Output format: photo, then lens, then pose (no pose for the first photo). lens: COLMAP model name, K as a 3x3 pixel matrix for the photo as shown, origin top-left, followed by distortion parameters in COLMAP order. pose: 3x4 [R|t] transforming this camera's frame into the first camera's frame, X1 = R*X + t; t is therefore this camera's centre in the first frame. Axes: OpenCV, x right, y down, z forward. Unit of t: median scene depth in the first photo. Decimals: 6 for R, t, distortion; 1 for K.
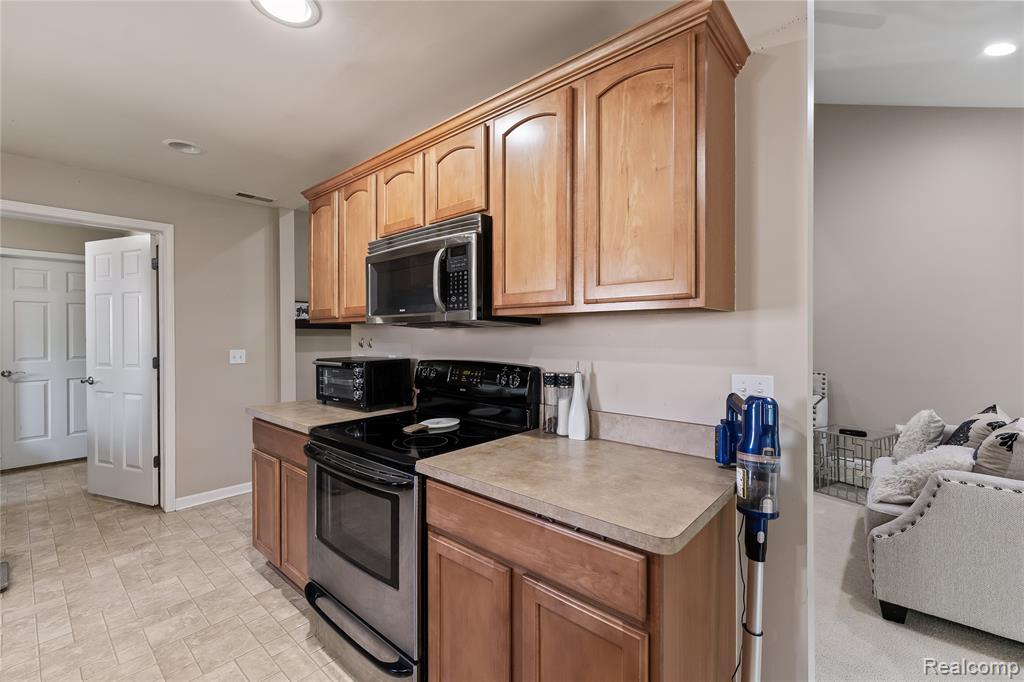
lens RADIAL K [[431.1, 0, 507.8], [0, 431.1, 332.9], [0, 0, 1]] dist [0.001628, -0.000256]
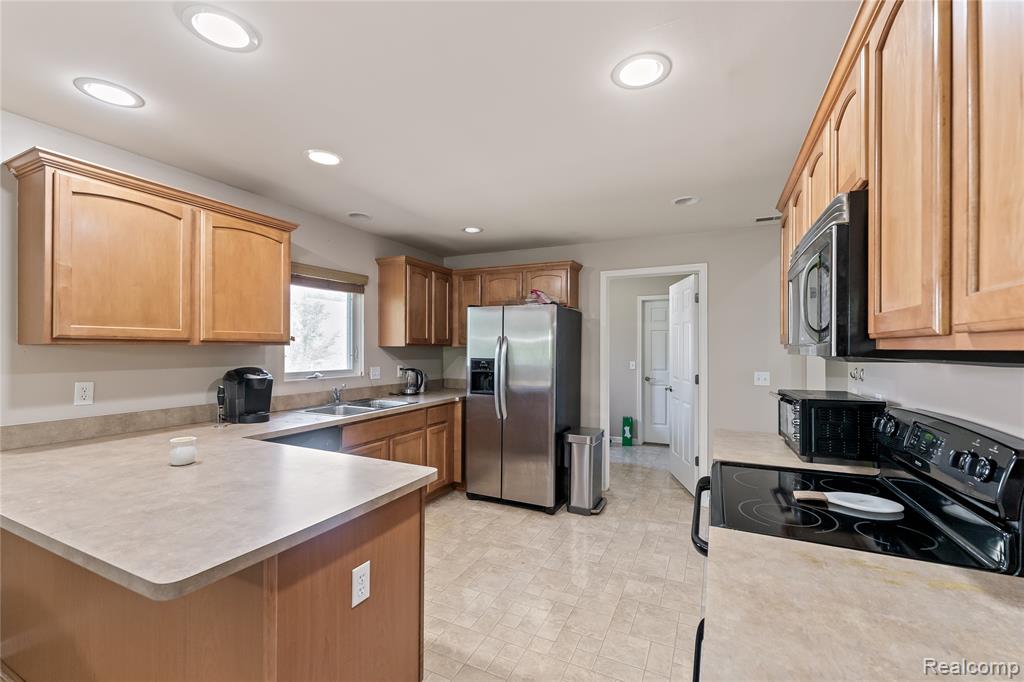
lens RADIAL K [[431.1, 0, 516.0], [0, 431.1, 346.0], [0, 0, 1]] dist [0.001628, -0.000256]
pose [[0.290009, -0.001394, -0.957023, 0.343431], [-0.002301, 0.999995, -0.002154, -0.035840], [0.957021, 0.002827, 0.290005, 0.279304]]
